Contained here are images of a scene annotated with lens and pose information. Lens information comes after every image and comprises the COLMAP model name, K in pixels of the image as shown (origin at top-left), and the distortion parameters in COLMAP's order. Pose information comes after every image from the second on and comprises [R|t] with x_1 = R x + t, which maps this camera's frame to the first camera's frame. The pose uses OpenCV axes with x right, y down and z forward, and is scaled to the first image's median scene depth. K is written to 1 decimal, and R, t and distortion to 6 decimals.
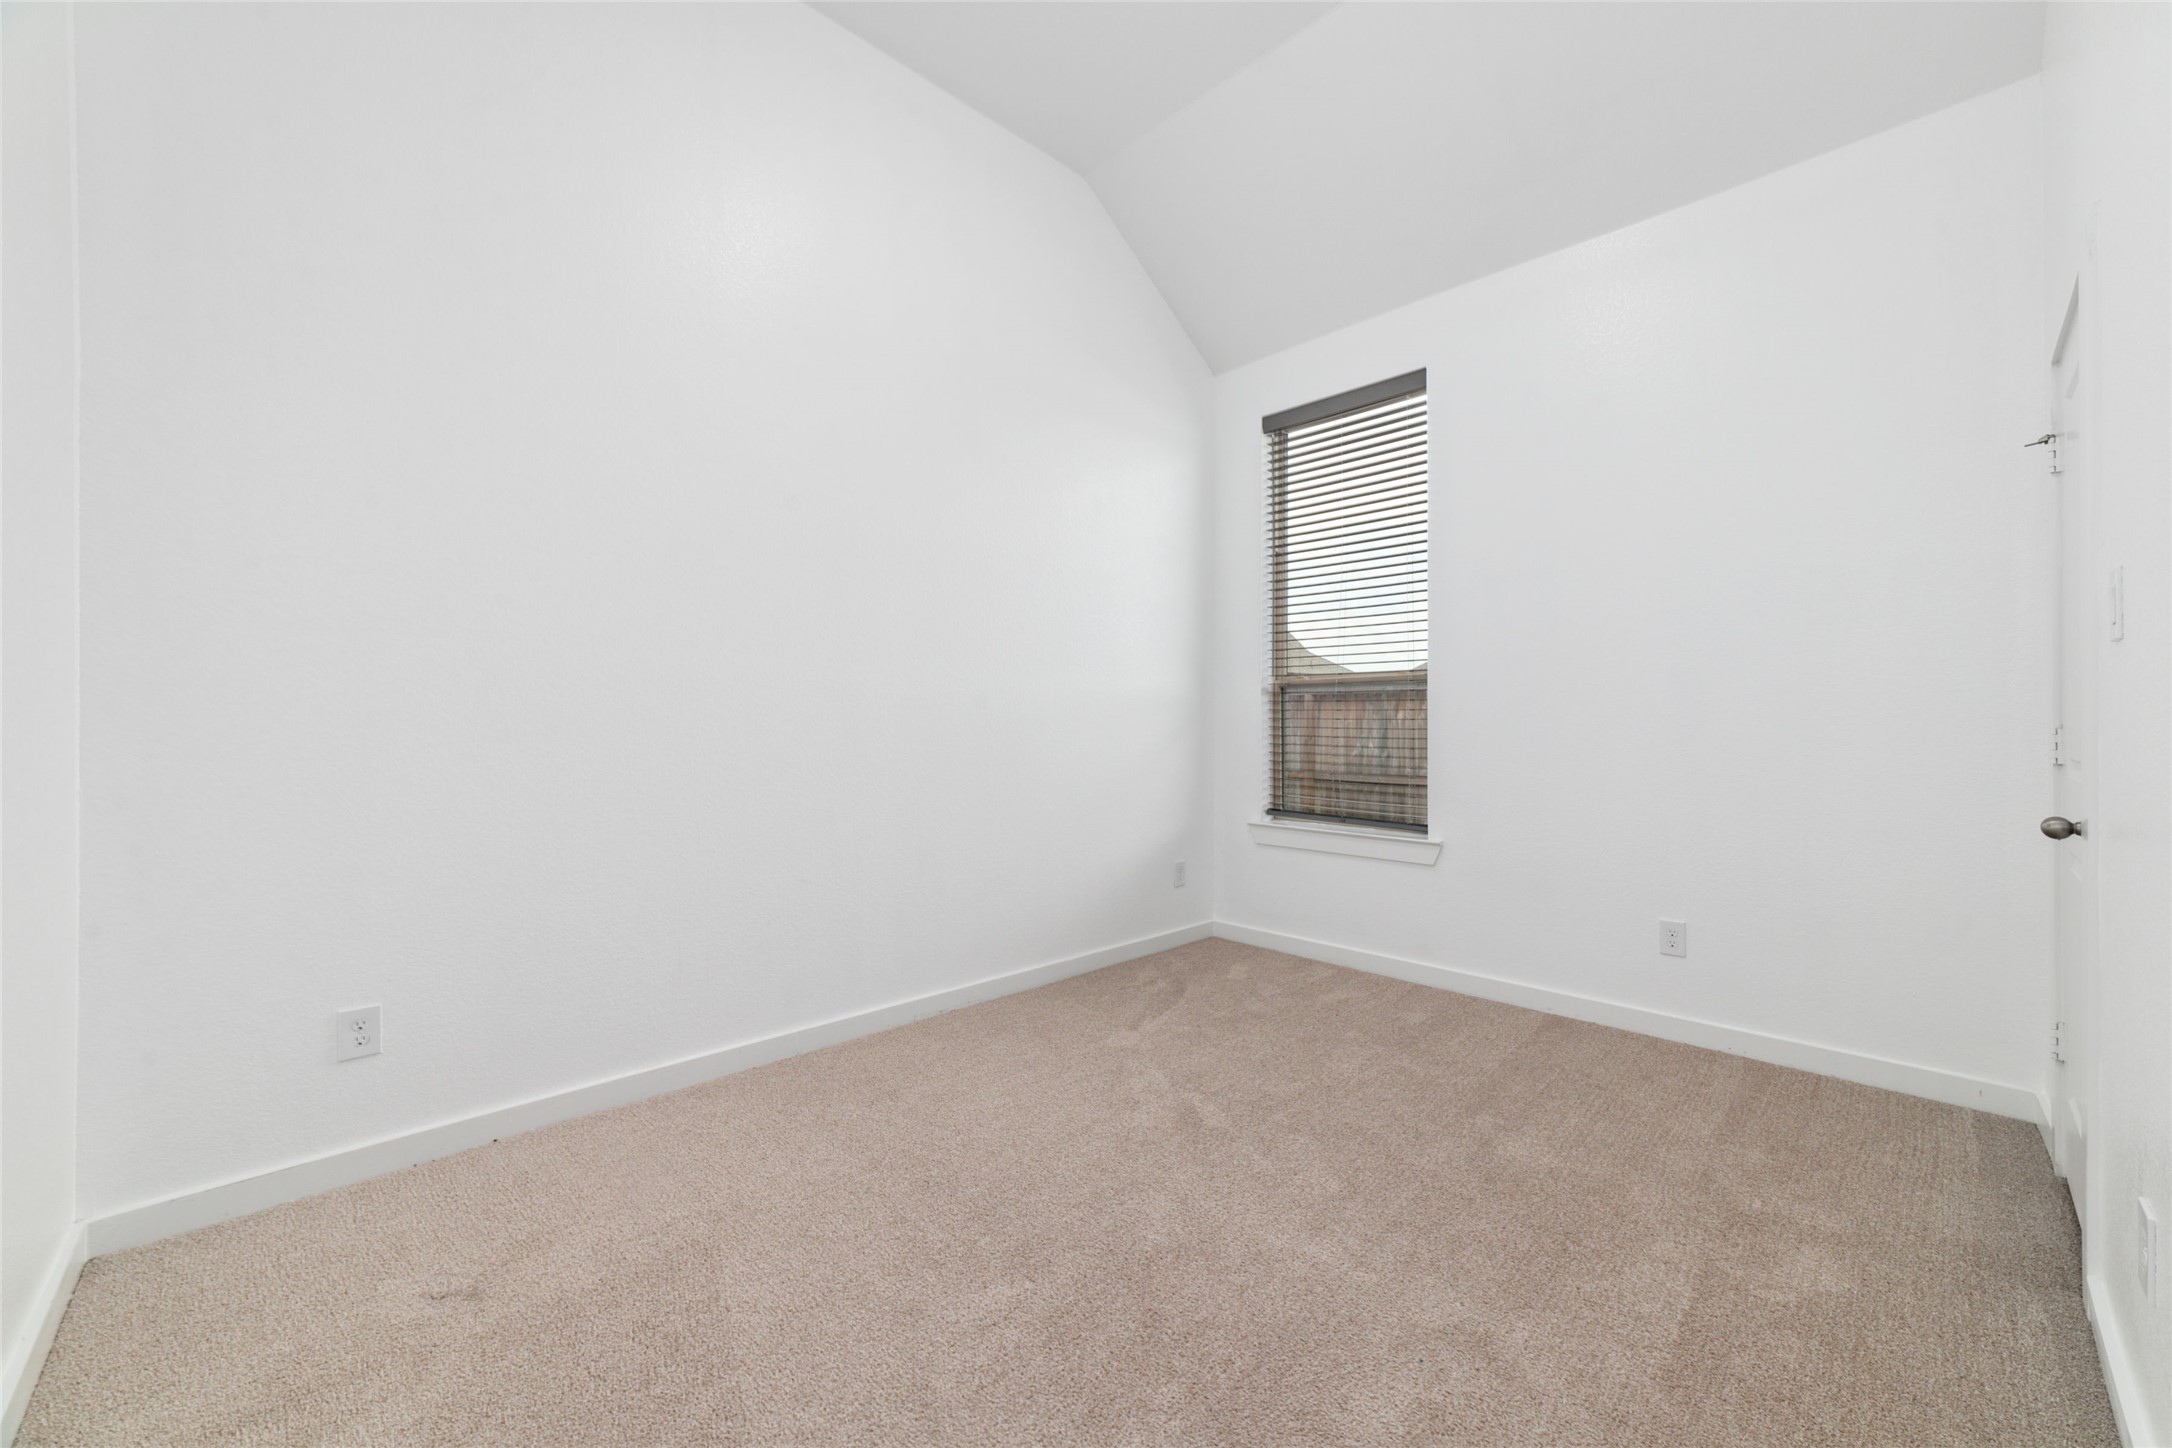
lens RADIAL K [[833.5, 0, 1098.2], [0, 833.5, 712.7], [0, 0, 1]] dist [-0.001014, 0.000127]
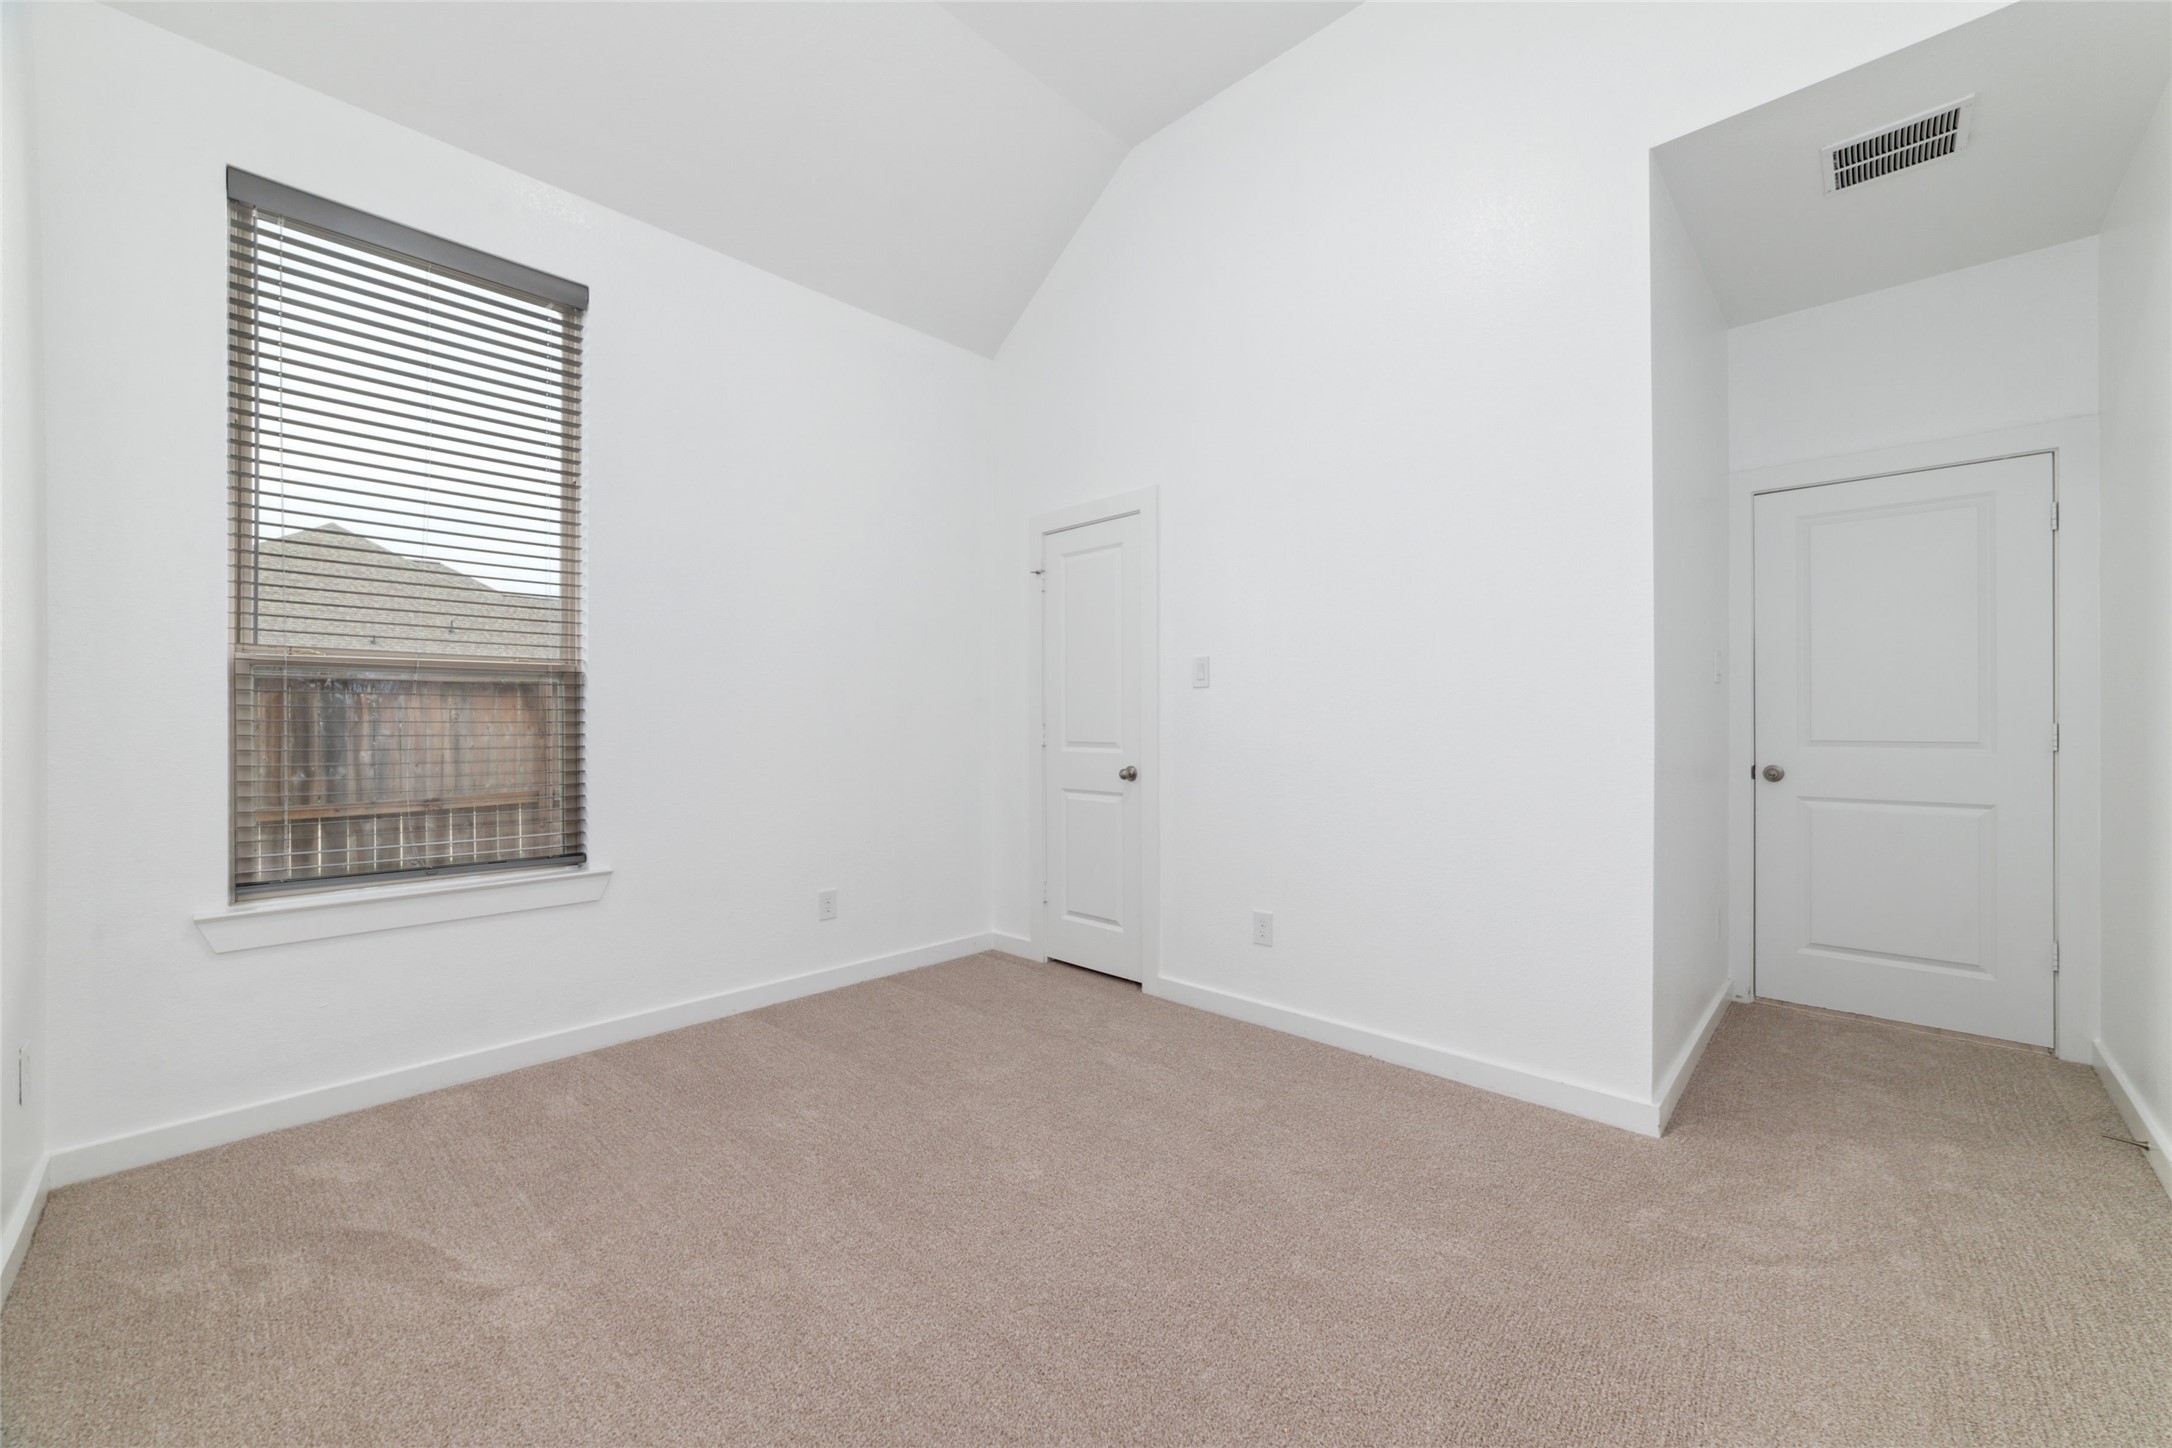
lens RADIAL K [[833.5, 0, 1095.8], [0, 833.5, 714.9], [0, 0, 1]] dist [-0.001014, 0.000127]
pose [[-0.023931, 0.013197, 0.999627, -0.424819], [-0.002385, 0.999909, -0.013258, 0.009860], [-0.999711, -0.002701, -0.023897, 0.520633]]
